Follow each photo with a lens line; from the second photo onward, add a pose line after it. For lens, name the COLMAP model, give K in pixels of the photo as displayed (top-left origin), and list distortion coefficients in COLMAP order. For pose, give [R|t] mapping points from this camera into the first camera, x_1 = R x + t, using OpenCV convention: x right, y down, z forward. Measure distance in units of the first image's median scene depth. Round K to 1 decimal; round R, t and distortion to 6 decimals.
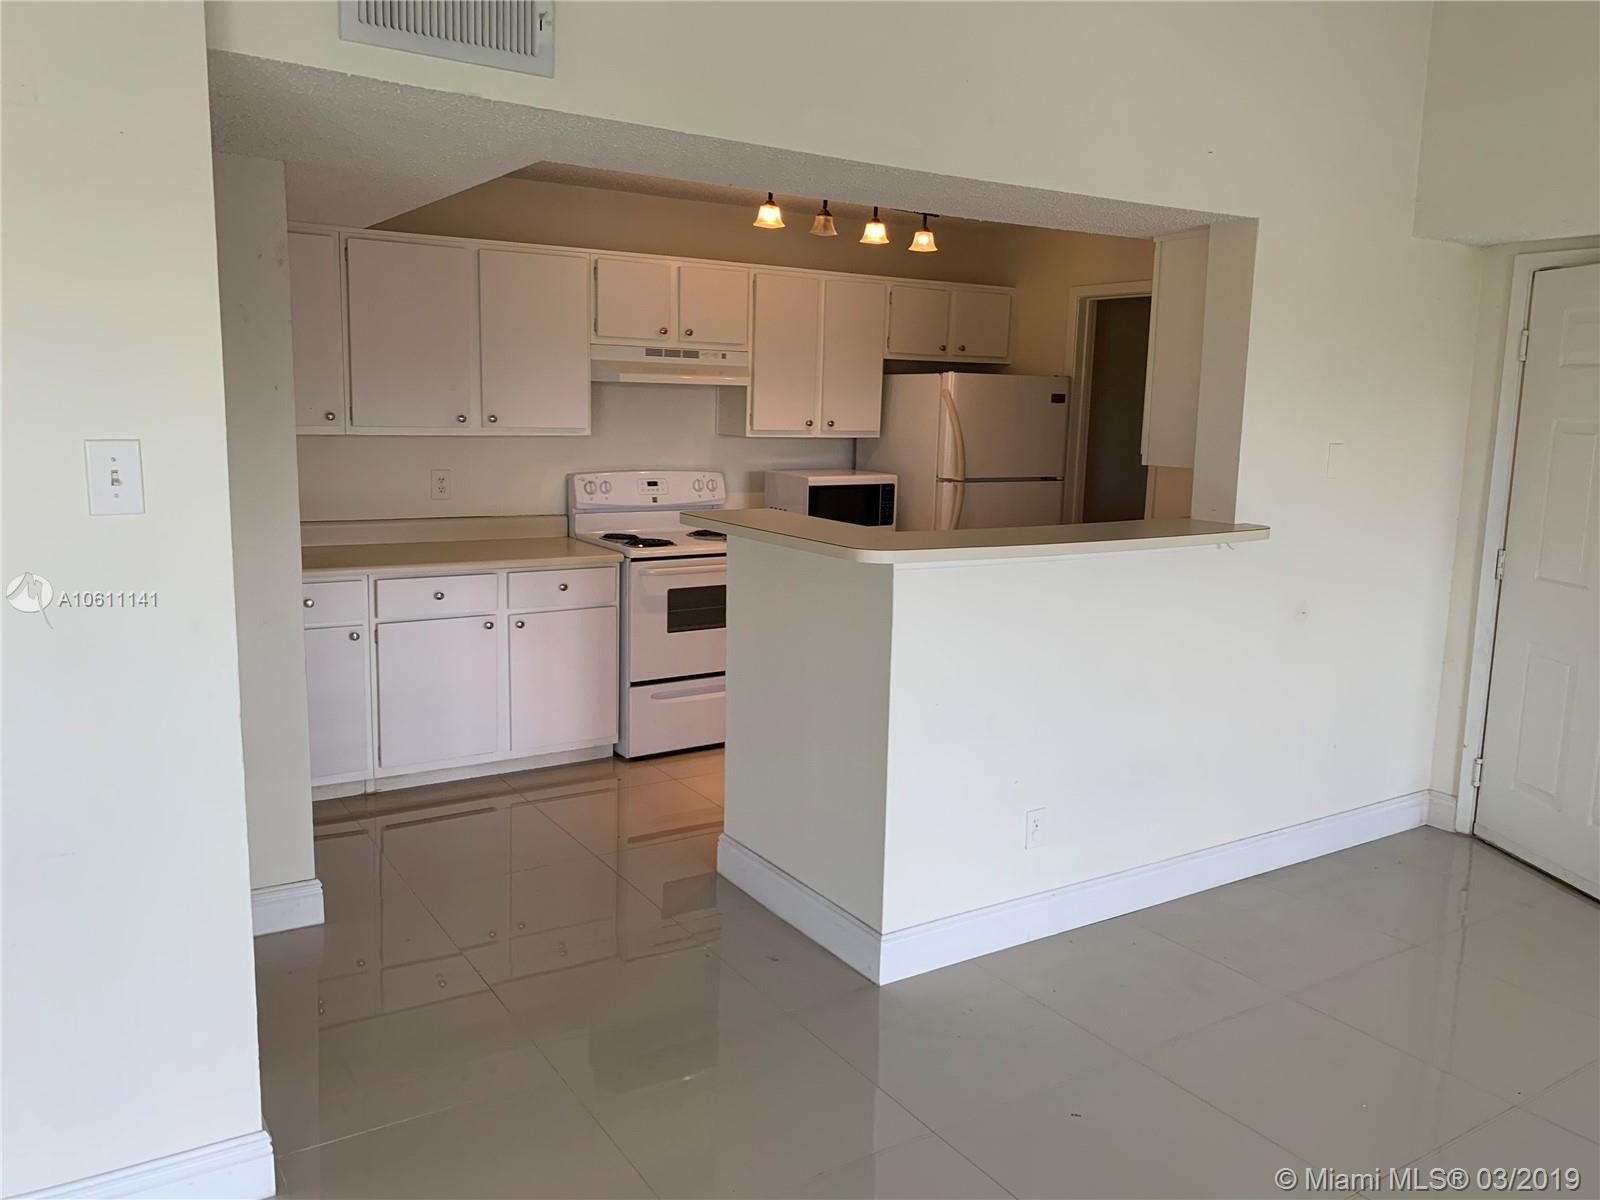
lens RADIAL K [[1217.2, 0, 796.5], [0, 1217.2, 590.8], [0, 0, 1]] dist [0.112764, -0.278247]
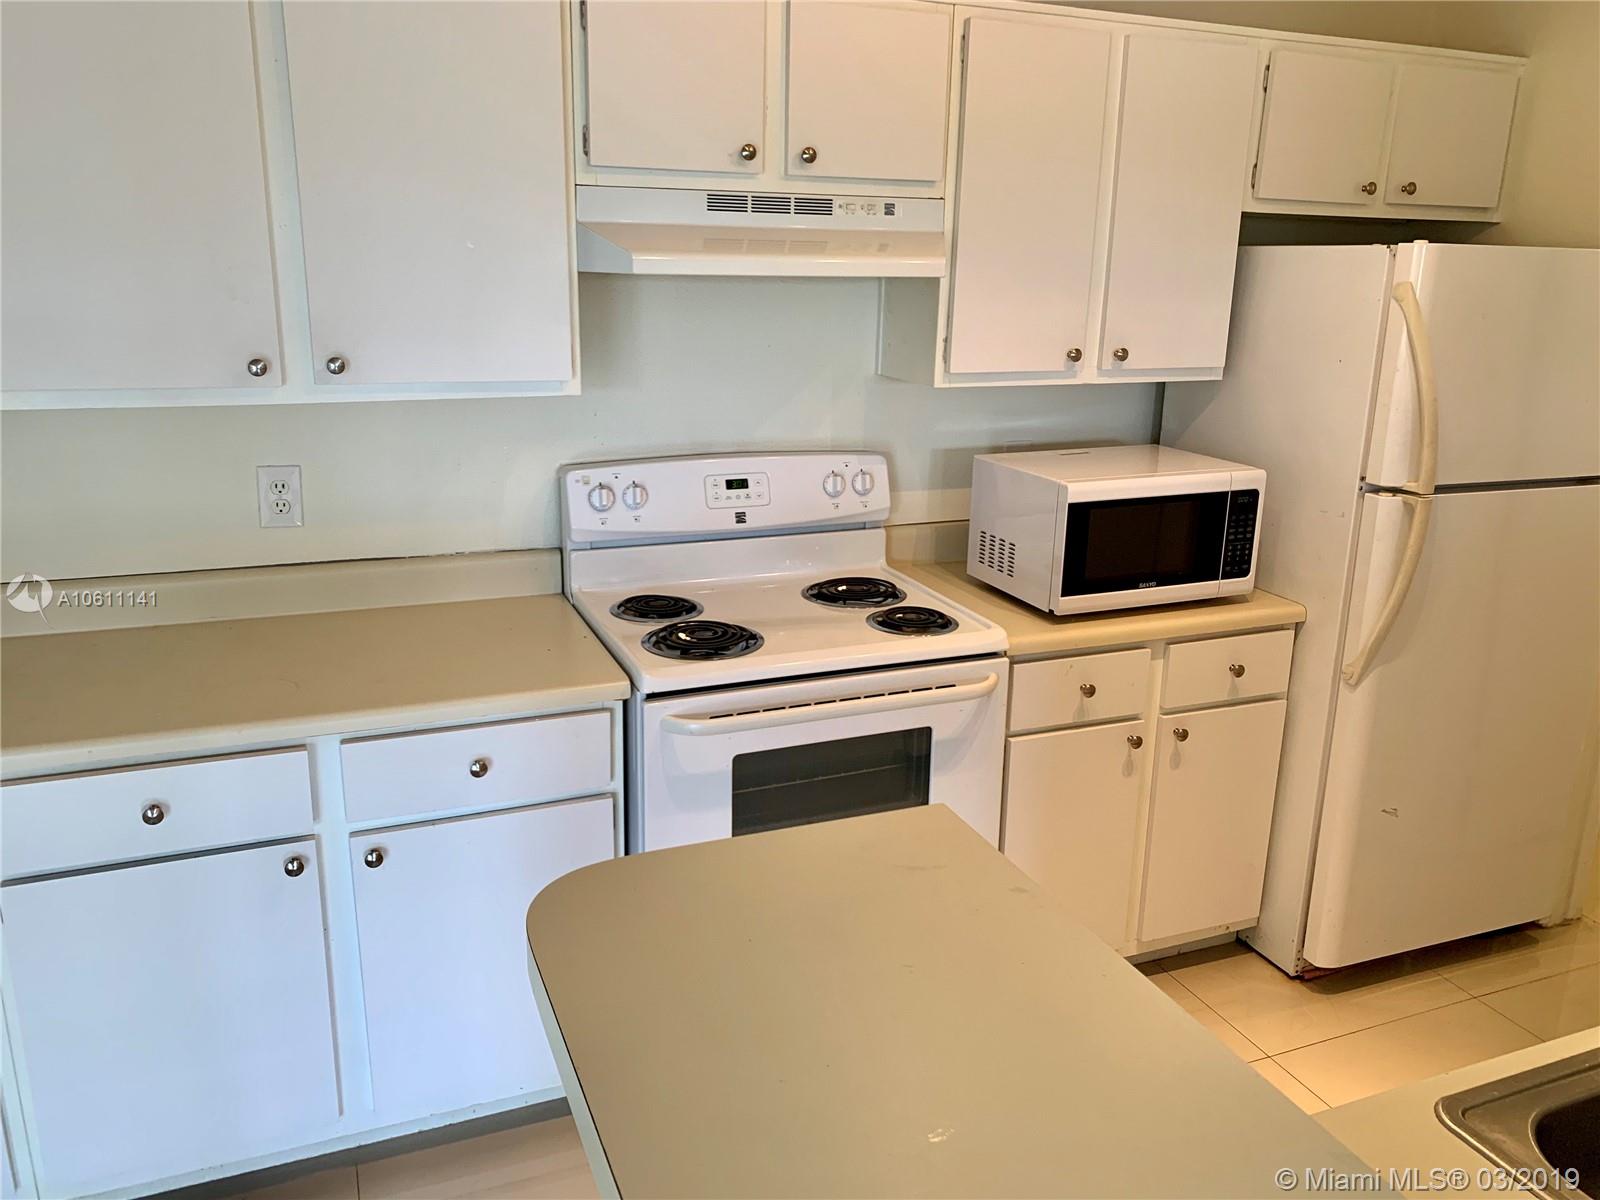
lens RADIAL K [[1217.2, 0, 796.5], [0, 1217.2, 590.8], [0, 0, 1]] dist [0.112764, -0.278247]
pose [[0.982988, 0.041490, -0.178921, -0.006336], [-0.022350, 0.993933, 0.107689, -0.100009], [0.182303, -0.101858, 0.977952, 0.535145]]
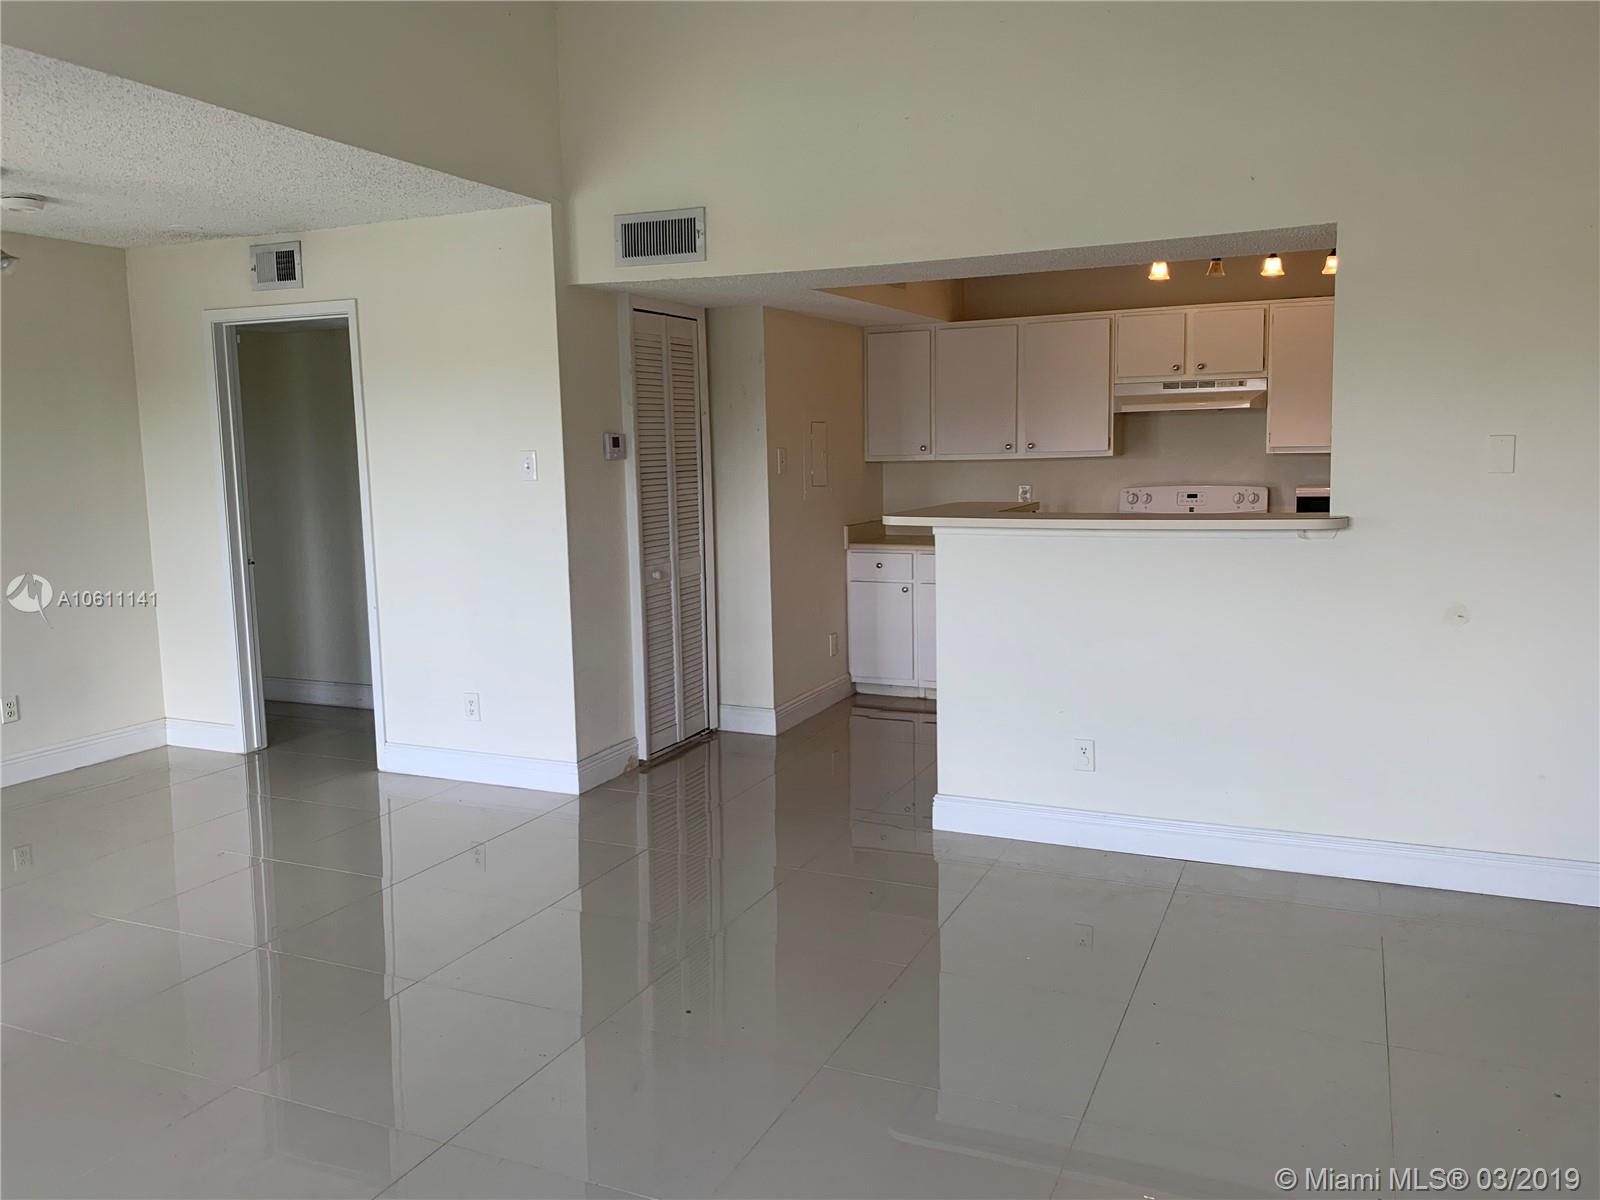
lens RADIAL K [[1217.2, 0, 796.5], [0, 1217.2, 590.8], [0, 0, 1]] dist [0.112764, -0.278247]
pose [[0.541762, 0.059592, -0.838417, 0.684846], [-0.100233, 0.994946, 0.005950, 0.034840], [0.834535, 0.080813, 0.544997, 0.045630]]
